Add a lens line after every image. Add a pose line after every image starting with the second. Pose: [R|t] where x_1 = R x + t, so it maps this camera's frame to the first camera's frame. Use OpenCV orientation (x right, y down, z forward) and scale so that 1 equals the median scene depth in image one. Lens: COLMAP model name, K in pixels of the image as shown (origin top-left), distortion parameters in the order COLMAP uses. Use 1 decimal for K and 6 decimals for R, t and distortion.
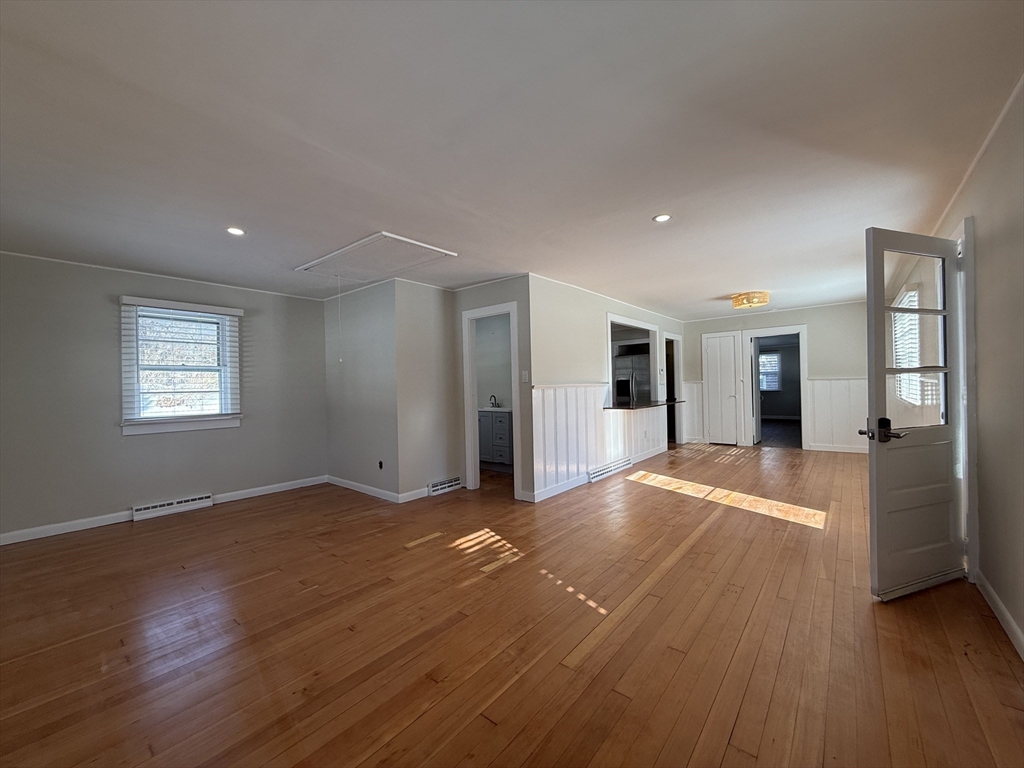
lens RADIAL K [[407.3, 0, 511.3], [0, 407.3, 381.6], [0, 0, 1]] dist [-0.001645, 0.000494]
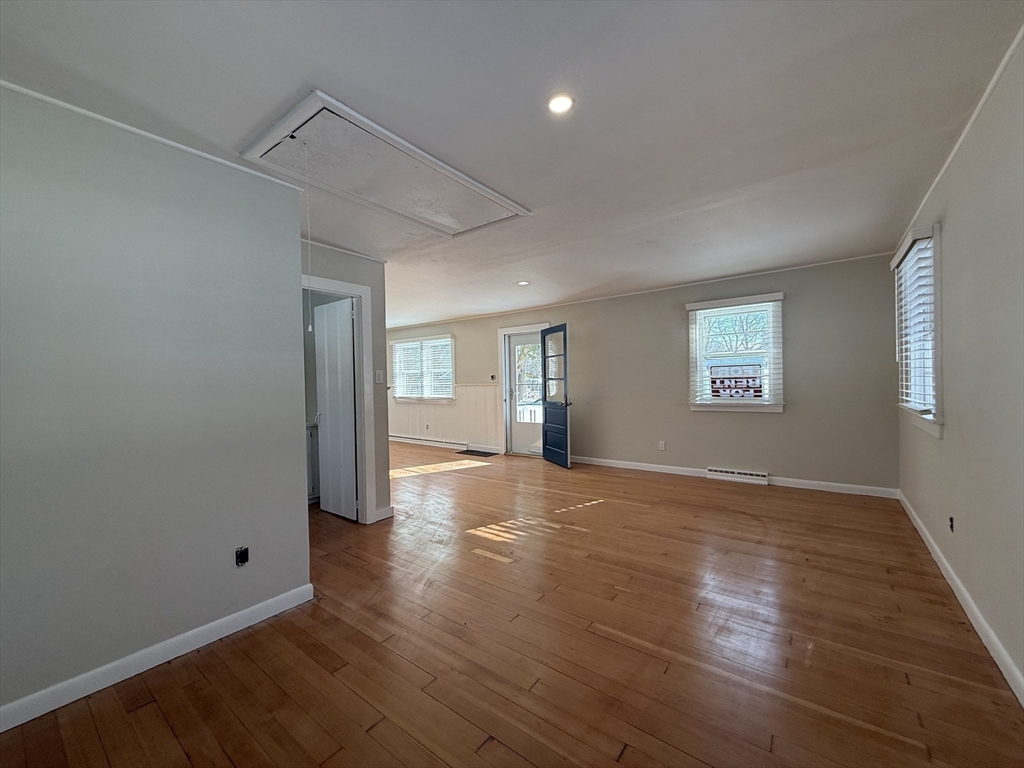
lens RADIAL K [[407.3, 0, 510.7], [0, 407.3, 377.6], [0, 0, 1]] dist [-0.001645, 0.000494]
pose [[-0.033103, 0.032374, 0.998927, -1.161508], [0.015835, 0.999367, -0.031864, 0.029684], [-0.999326, 0.014764, -0.033594, 1.023395]]
